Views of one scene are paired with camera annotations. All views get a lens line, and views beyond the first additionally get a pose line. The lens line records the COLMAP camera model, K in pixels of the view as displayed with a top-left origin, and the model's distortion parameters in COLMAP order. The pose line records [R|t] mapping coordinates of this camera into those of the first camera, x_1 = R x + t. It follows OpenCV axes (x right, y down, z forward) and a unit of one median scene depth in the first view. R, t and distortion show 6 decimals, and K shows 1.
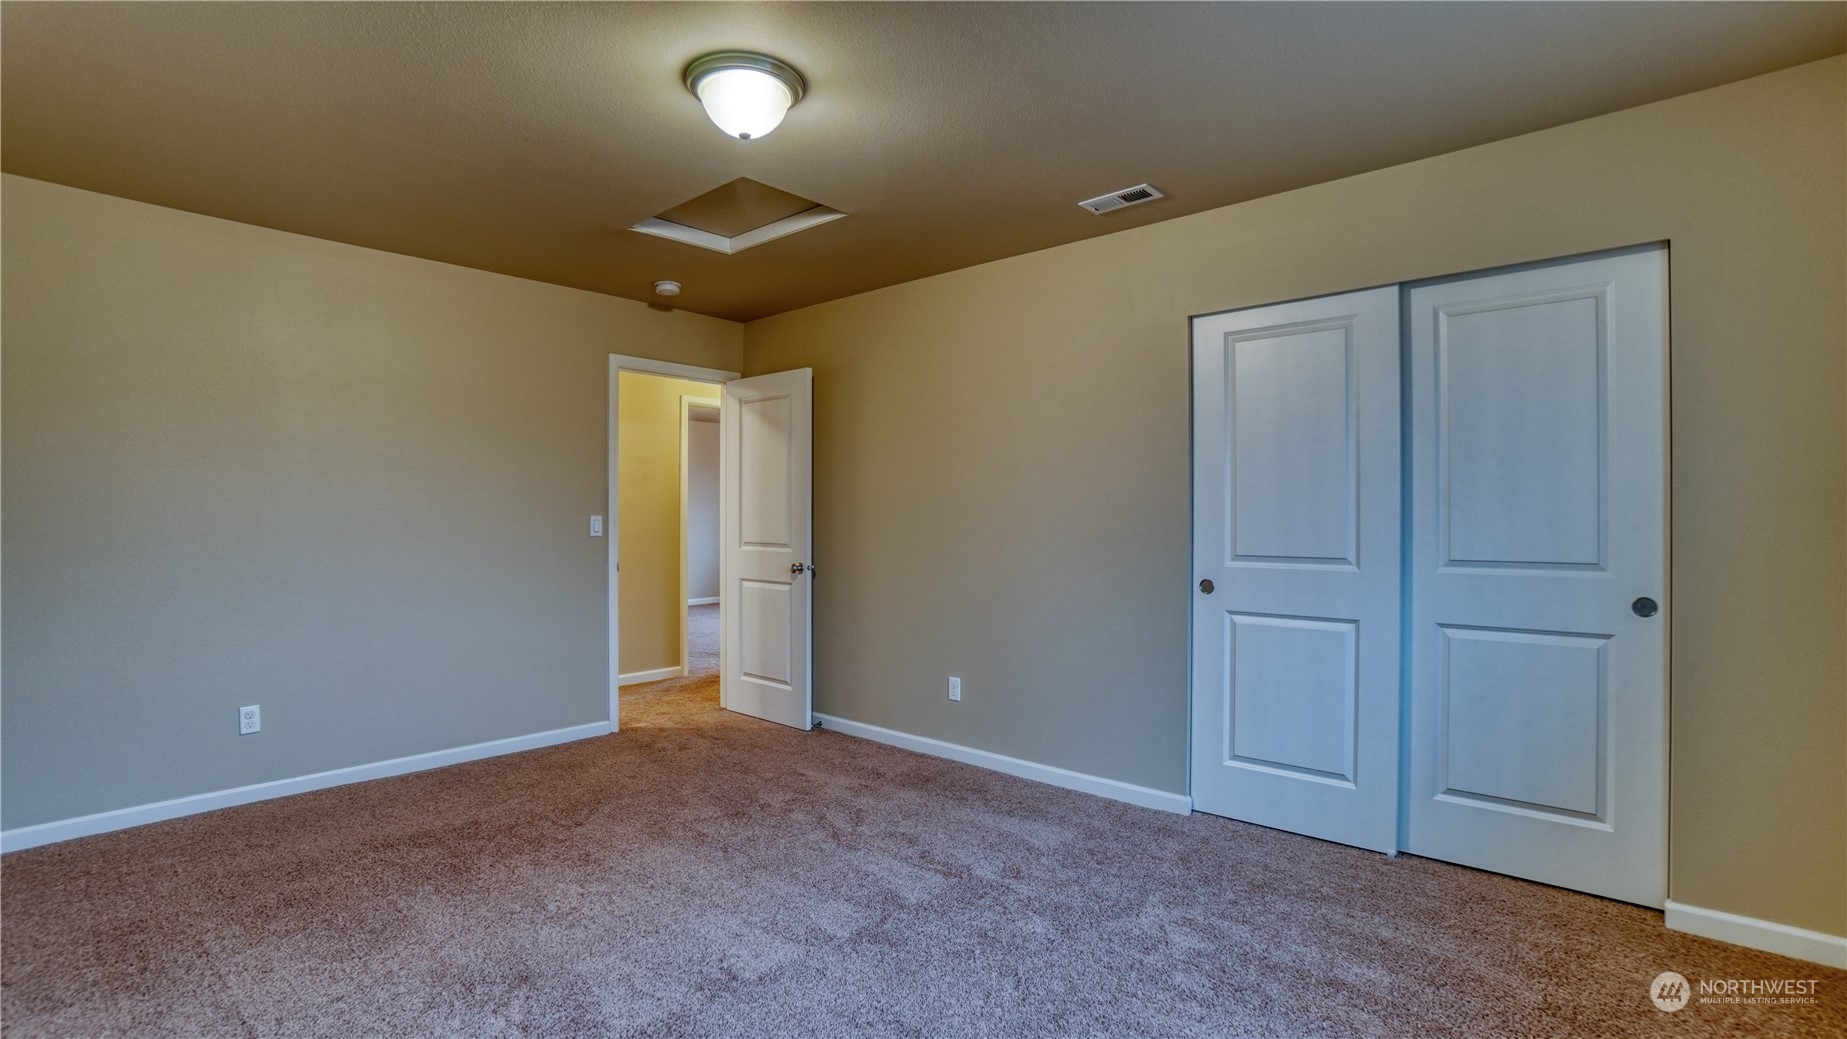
lens RADIAL K [[825.3, 0, 921.2], [0, 825.3, 500.8], [0, 0, 1]] dist [-0.068165, 0.022029]
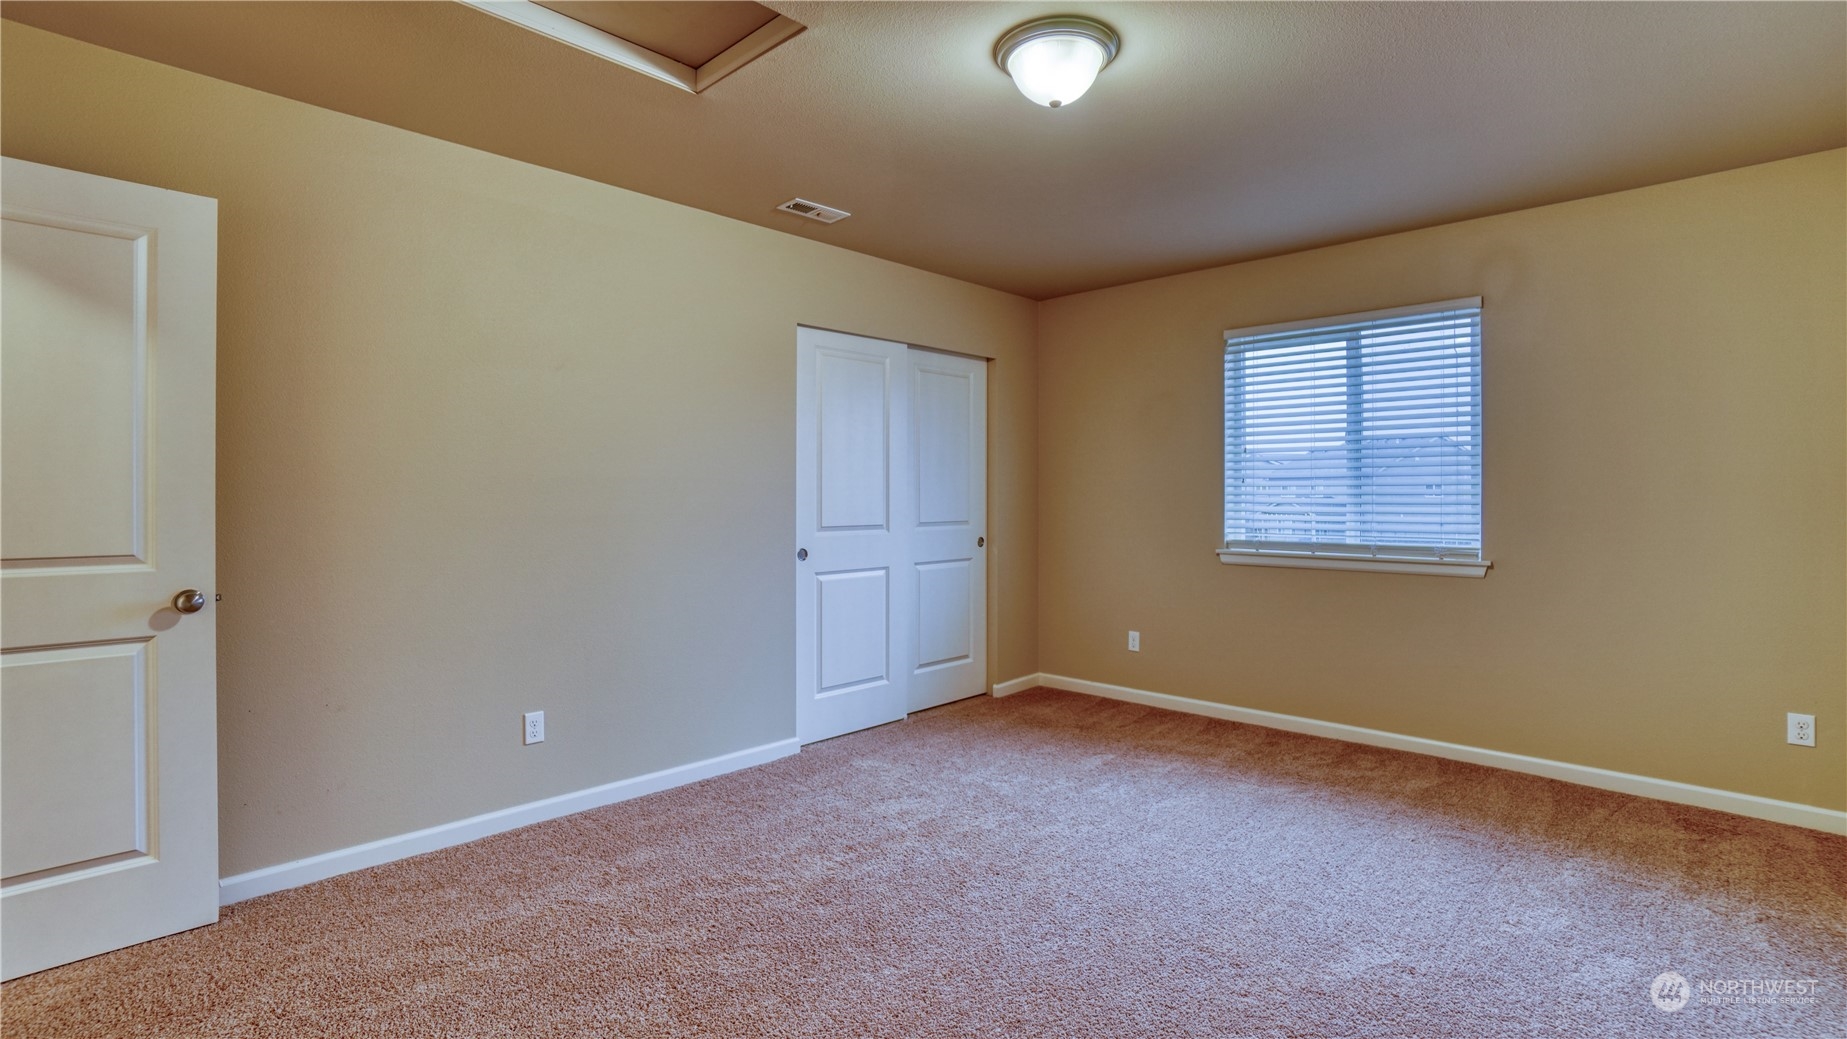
lens RADIAL K [[825.3, 0, 921.2], [0, 825.3, 500.8], [0, 0, 1]] dist [-0.068165, 0.022029]
pose [[0.062674, -0.002418, 0.998031, -0.844535], [-0.011616, 0.999928, 0.003152, 0.021127], [-0.997966, -0.011791, 0.062641, 0.764572]]
